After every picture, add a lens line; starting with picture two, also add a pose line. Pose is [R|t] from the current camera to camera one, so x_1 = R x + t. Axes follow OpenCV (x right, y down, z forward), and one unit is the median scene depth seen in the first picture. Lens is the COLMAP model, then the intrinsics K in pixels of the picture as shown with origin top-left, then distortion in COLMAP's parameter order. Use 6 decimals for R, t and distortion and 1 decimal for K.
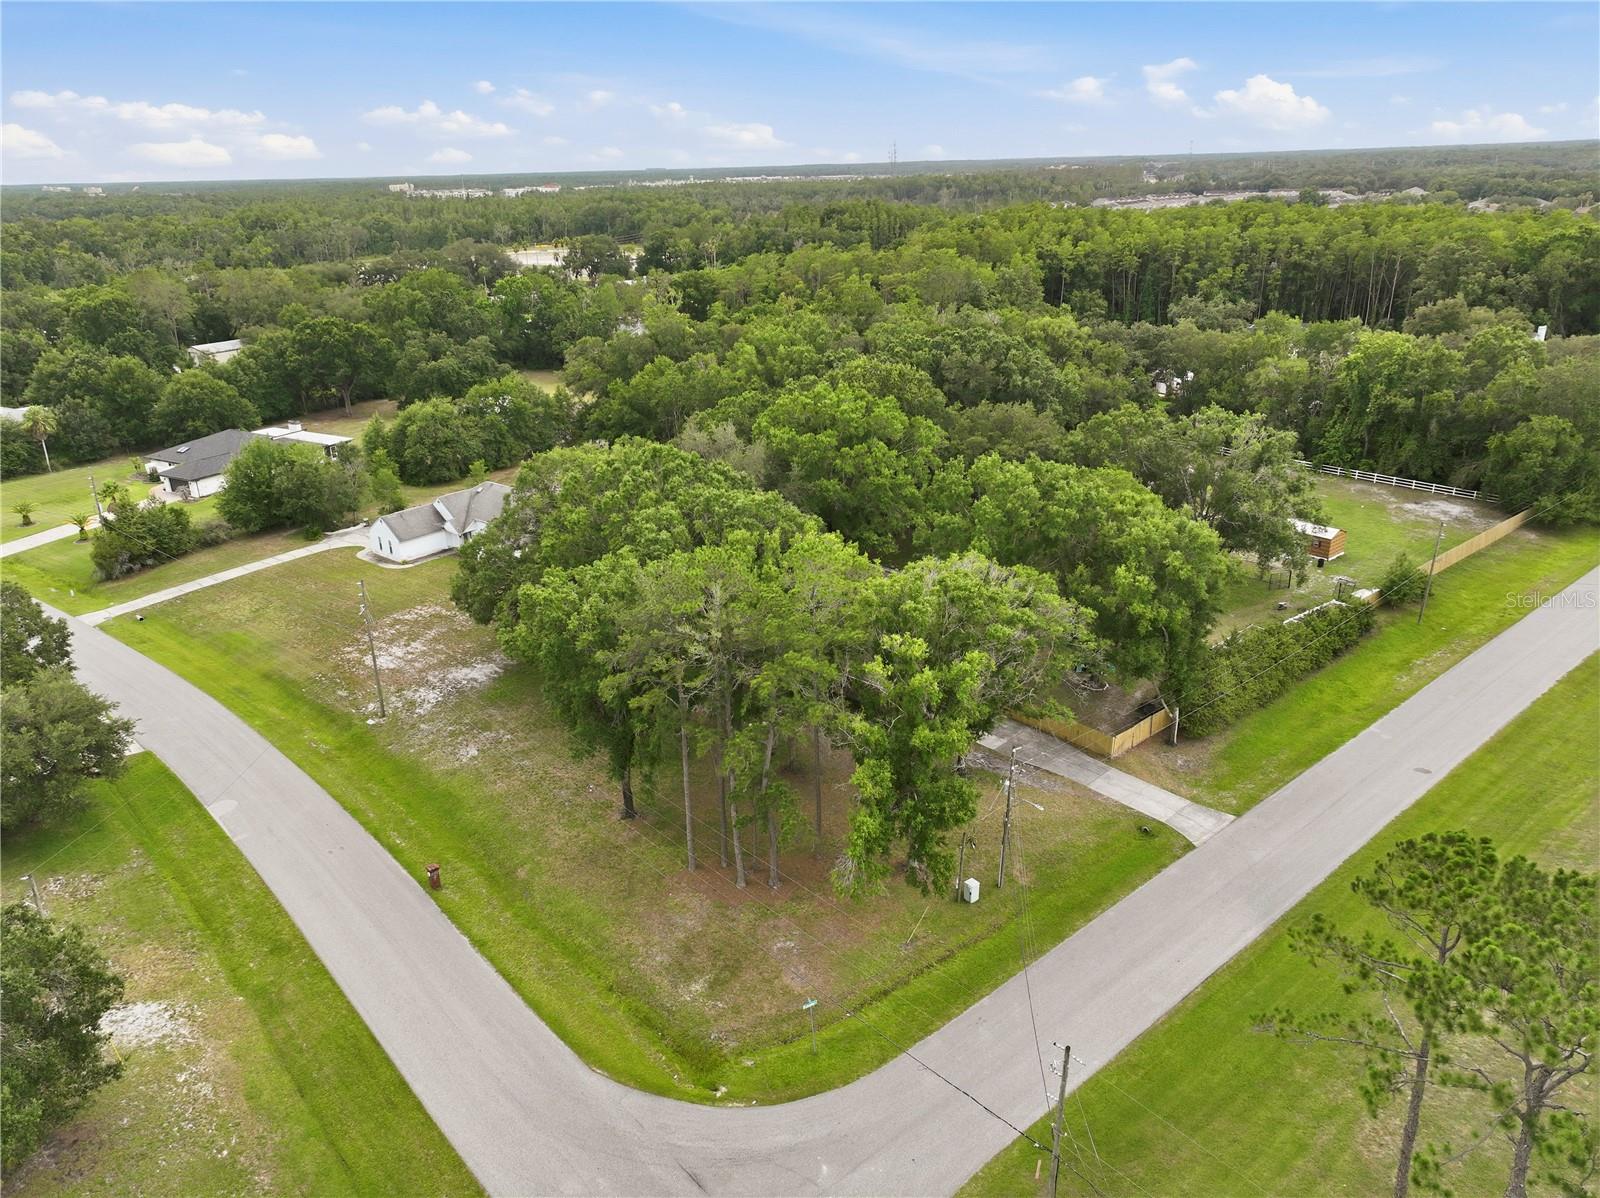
lens RADIAL K [[1125.9, 0, 800.0], [0, 1125.9, 599.0], [0, 0, 1]] dist [0.000270, 0.001190]
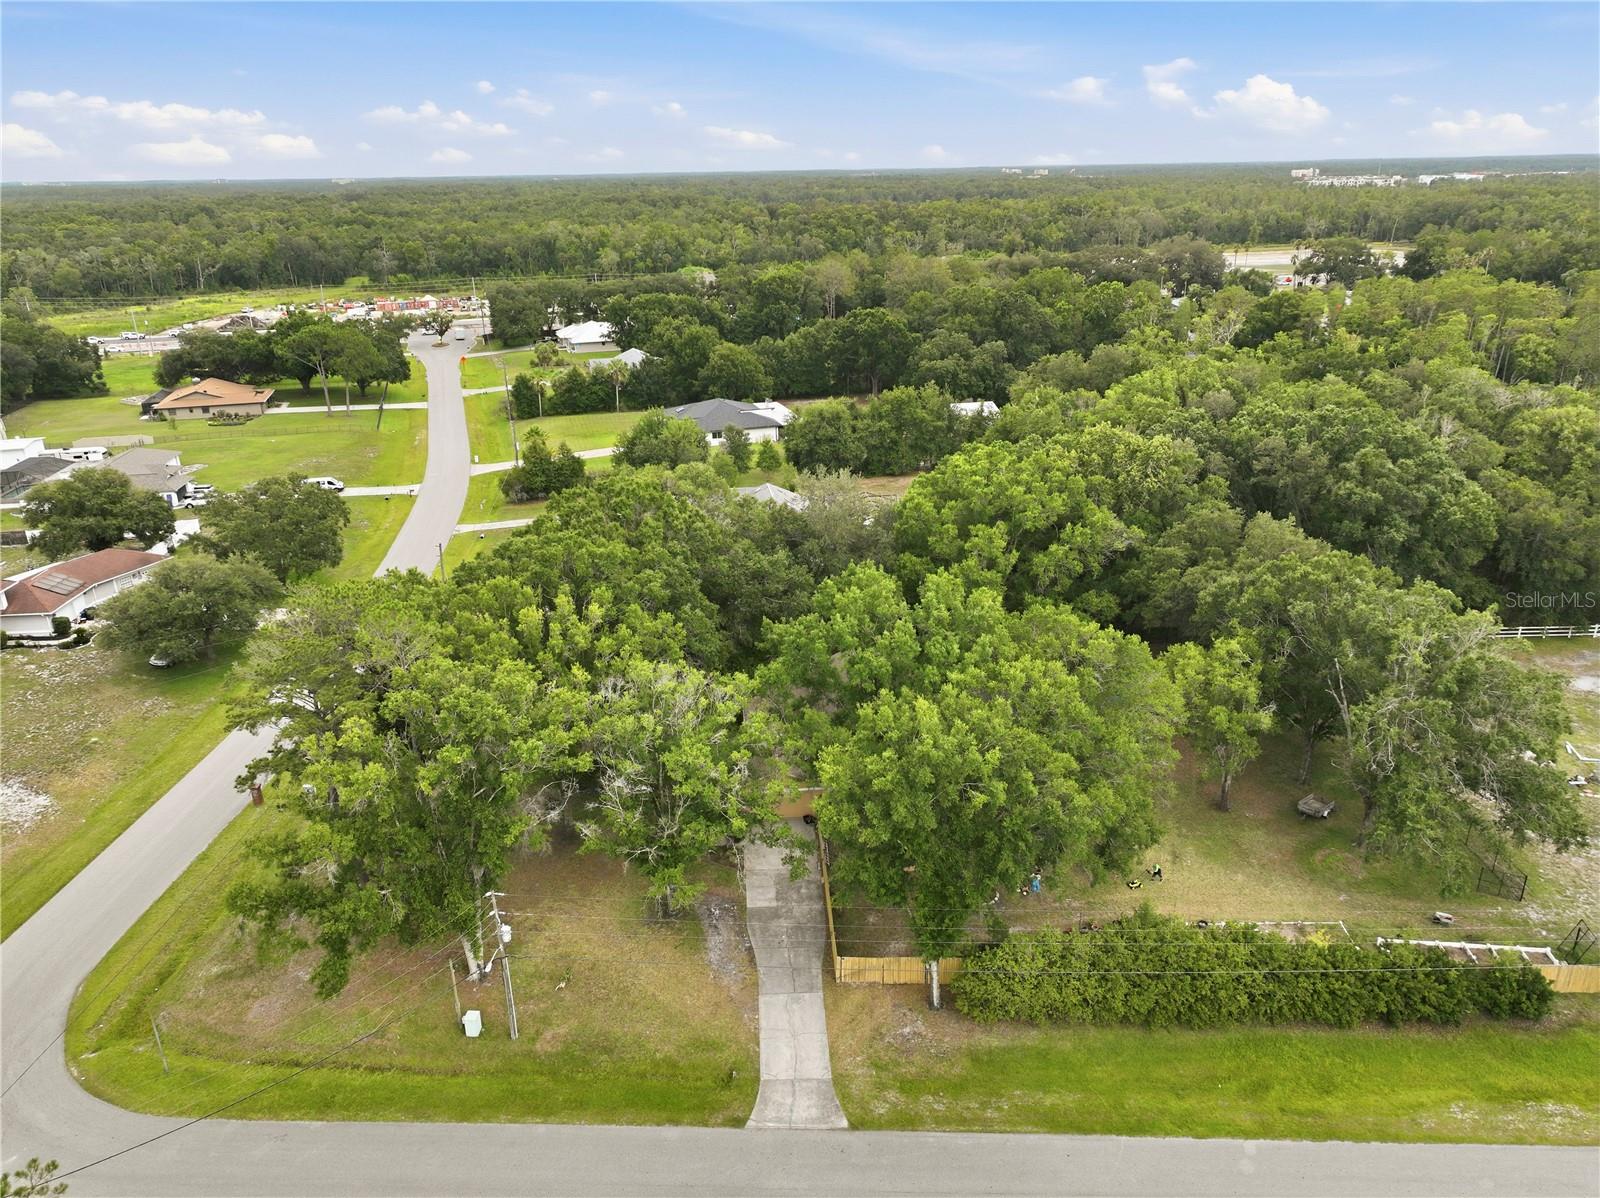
lens RADIAL K [[1227.7, 0, 800.0], [0, 1227.7, 599.0], [0, 0, 1]] dist [-0.001279, -0.004624]
pose [[0.734805, 0.253613, -0.629080, 0.741420], [-0.262174, 0.961579, 0.081424, -0.168706], [0.625561, 0.105097, 0.773064, 0.355132]]
